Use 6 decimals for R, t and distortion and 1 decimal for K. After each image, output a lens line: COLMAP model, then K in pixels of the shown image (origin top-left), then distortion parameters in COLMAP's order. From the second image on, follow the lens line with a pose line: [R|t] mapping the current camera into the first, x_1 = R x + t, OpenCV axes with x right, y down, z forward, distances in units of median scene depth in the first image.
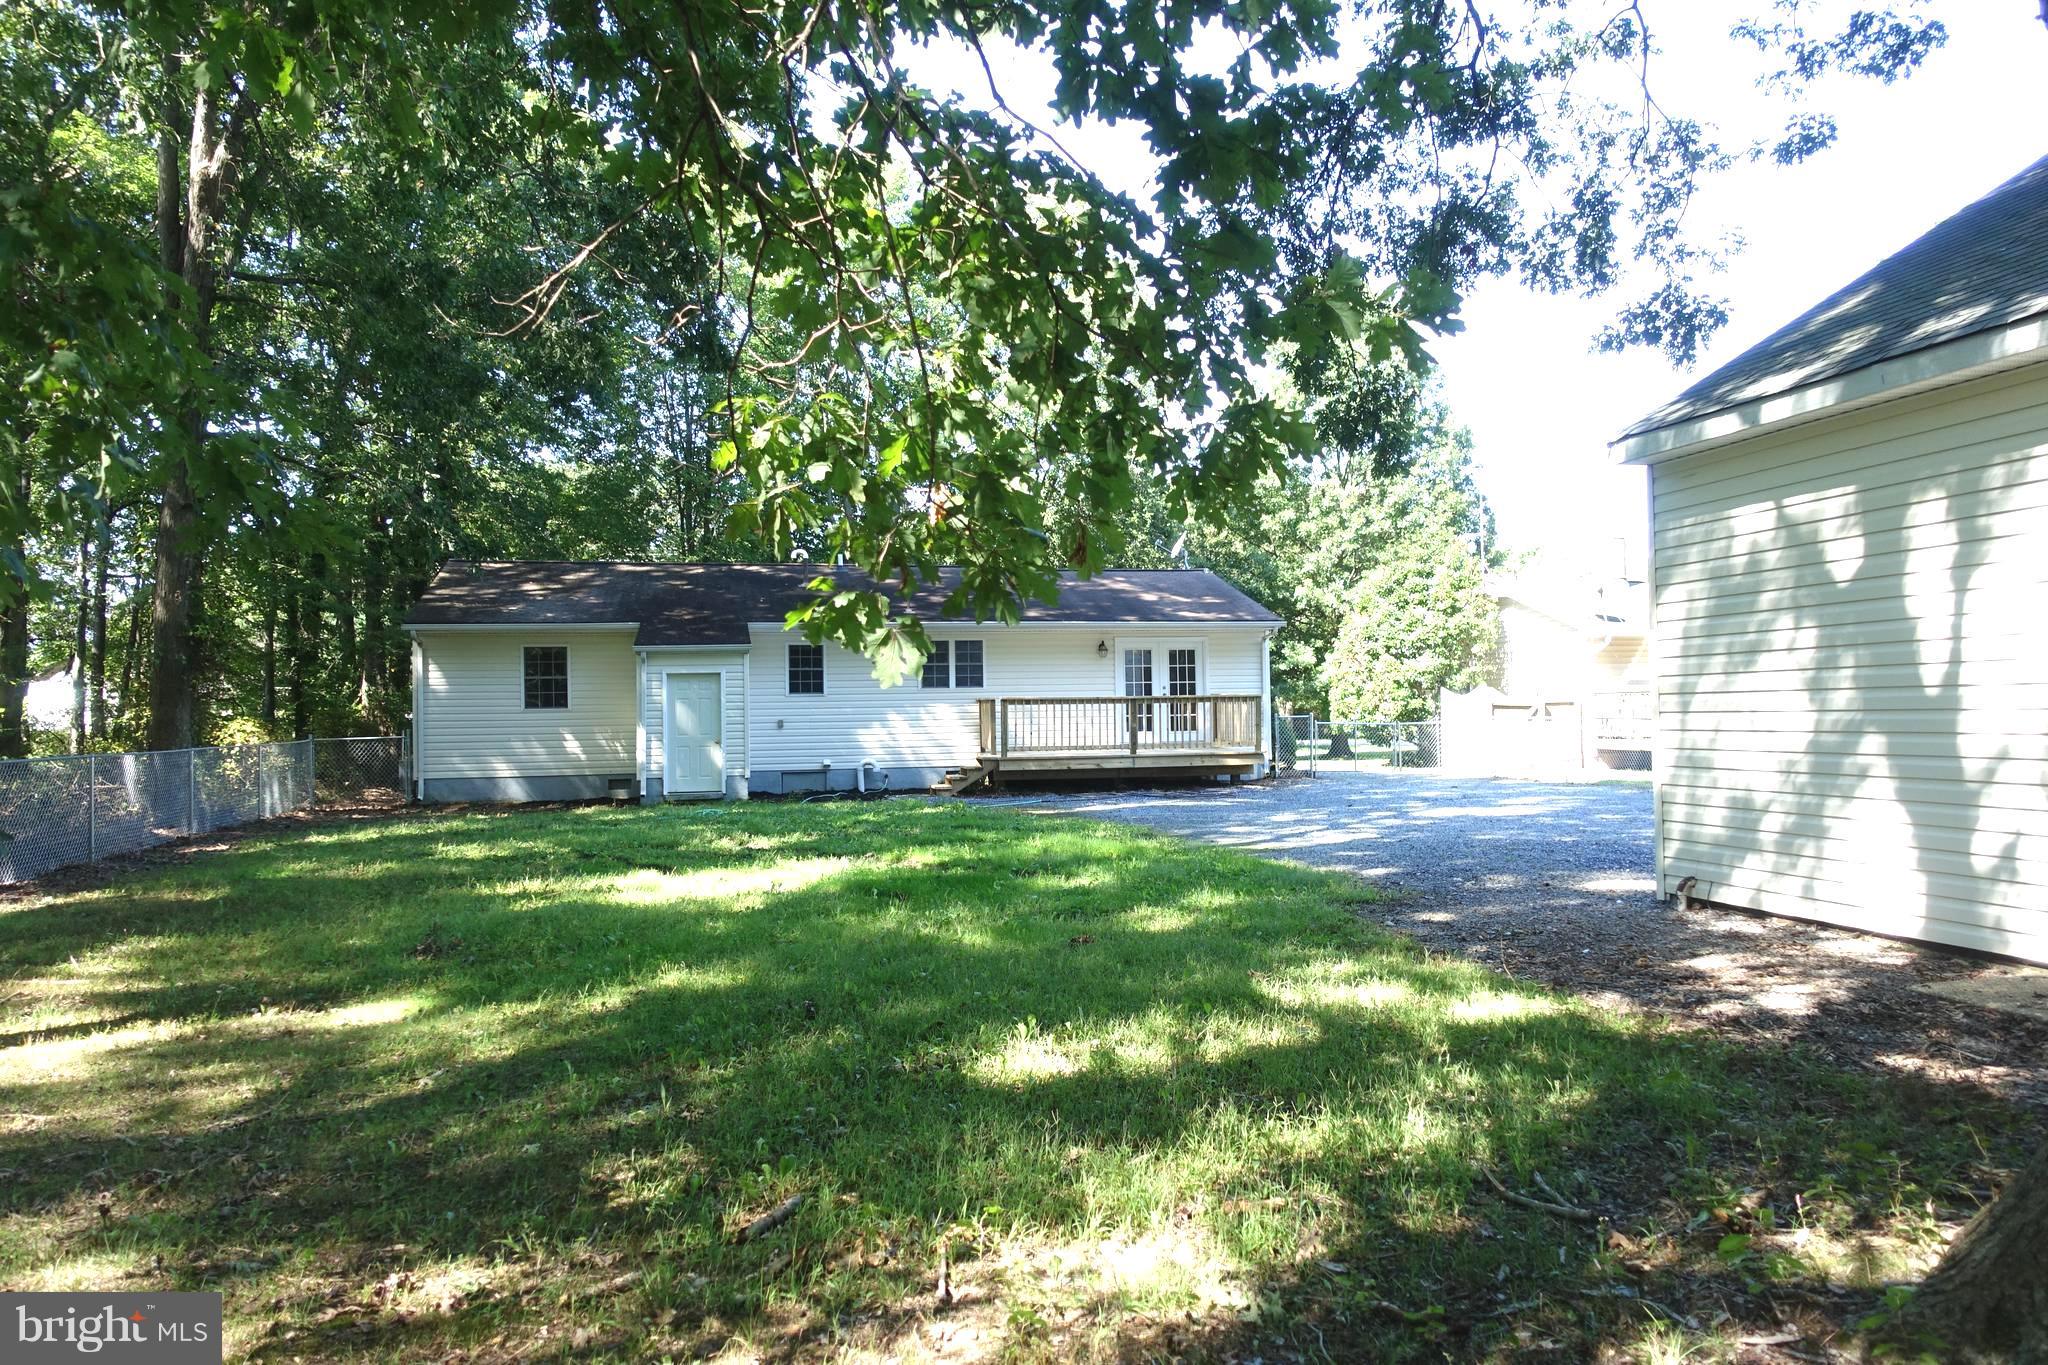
lens RADIAL K [[1442.5, 0, 1024.0], [0, 1442.5, 682.5], [0, 0, 1]] dist [0.002568, 0.000624]
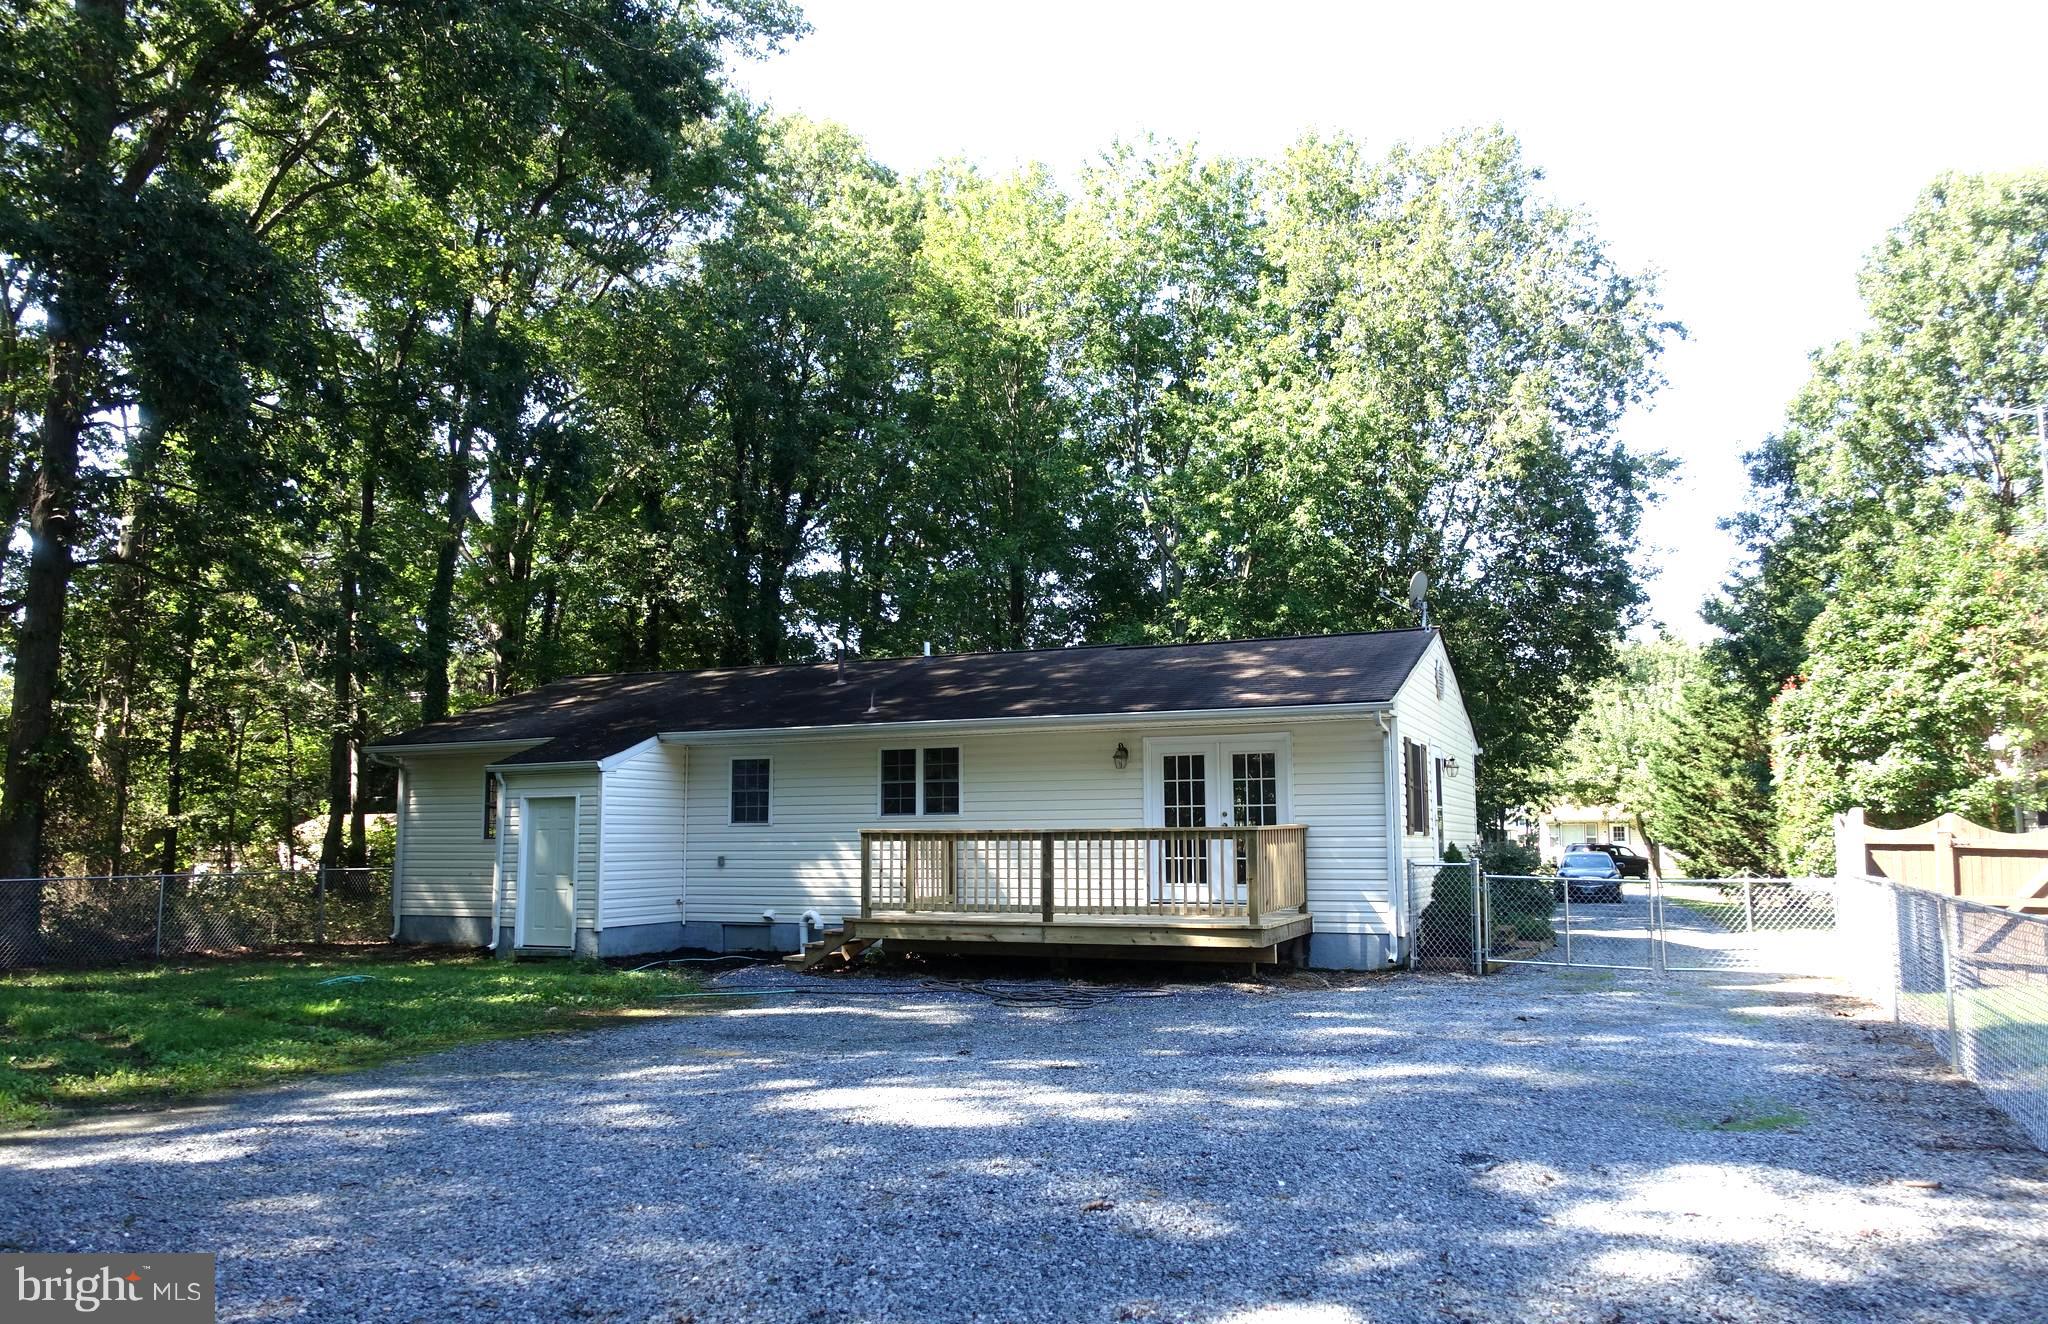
lens RADIAL K [[1408.2, 0, 1024.0], [0, 1408.2, 662.0], [0, 0, 1]] dist [-0.004062, -0.000170]
pose [[0.804050, -0.064582, -0.591043, 0.398834], [0.003960, 0.994643, -0.103296, 0.000649], [0.594548, 0.080715, 0.799999, 0.452644]]
